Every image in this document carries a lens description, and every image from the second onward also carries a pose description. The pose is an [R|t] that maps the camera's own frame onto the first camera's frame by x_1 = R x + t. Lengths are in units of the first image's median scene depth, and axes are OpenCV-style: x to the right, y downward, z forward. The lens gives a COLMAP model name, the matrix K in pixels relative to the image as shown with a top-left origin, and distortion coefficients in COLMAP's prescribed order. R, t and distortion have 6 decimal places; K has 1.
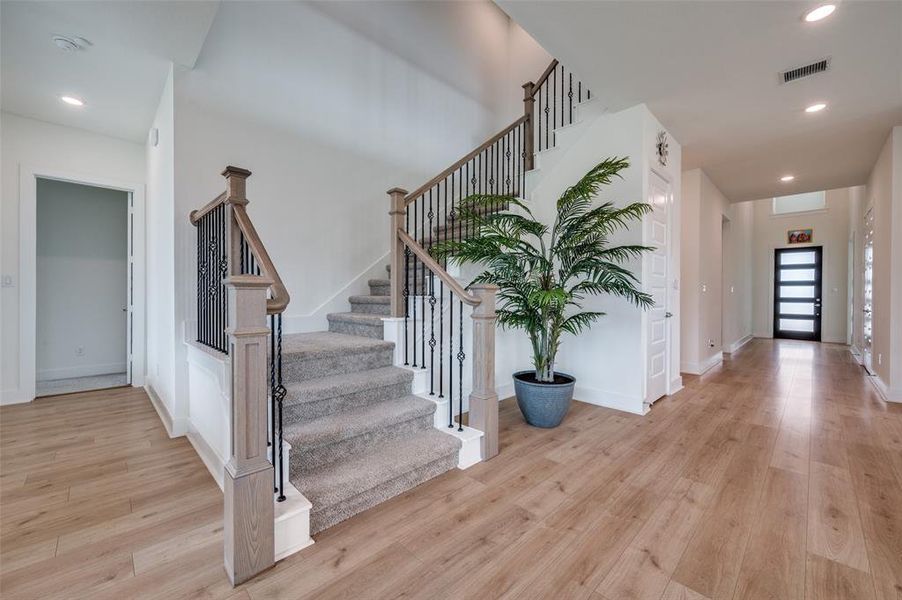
lens RADIAL K [[361.4, 0, 452.8], [0, 361.4, 292.6], [0, 0, 1]] dist [0.008685, 0.000137]
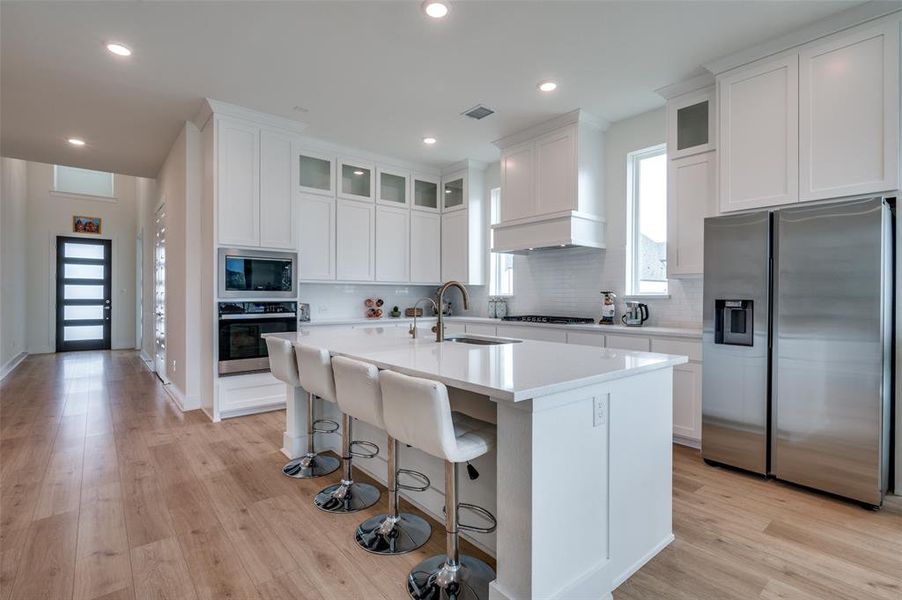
lens RADIAL K [[429.9, 0, 457.6], [0, 429.9, 300.5], [0, 0, 1]] dist [-0.003204, 0.000646]
pose [[0.089694, -0.015017, 0.995856, 0.065533], [-0.005813, 0.999861, 0.015601, -0.003742], [-0.995952, -0.007188, 0.089595, 0.085790]]
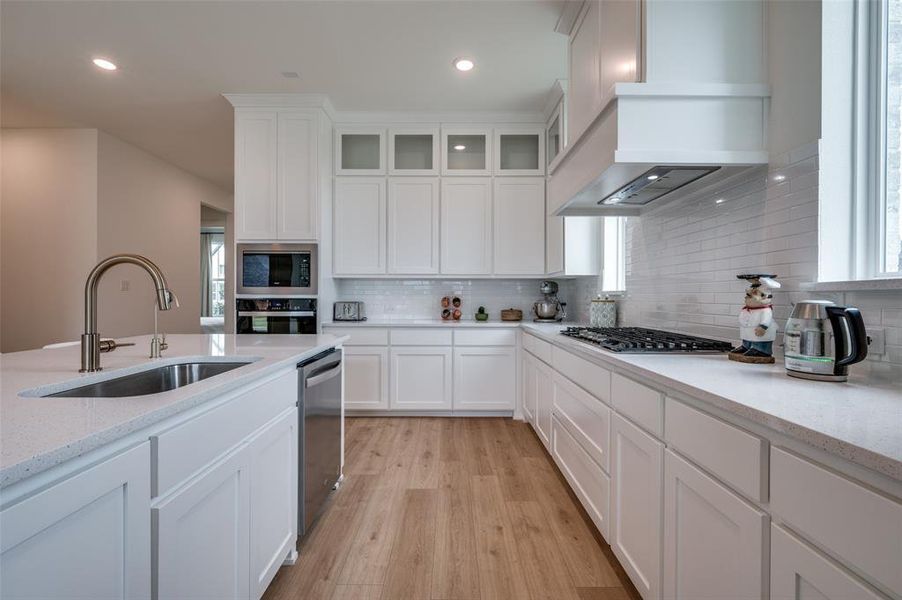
lens RADIAL K [[404.3, 0, 447.3], [0, 404.3, 297.2], [0, 0, 1]] dist [0.009144, -0.000212]
pose [[0.720700, -0.003184, 0.693239, 0.327441], [-0.002356, 0.999972, 0.007042, 0.001147], [-0.693243, -0.006708, 0.720673, -0.059954]]
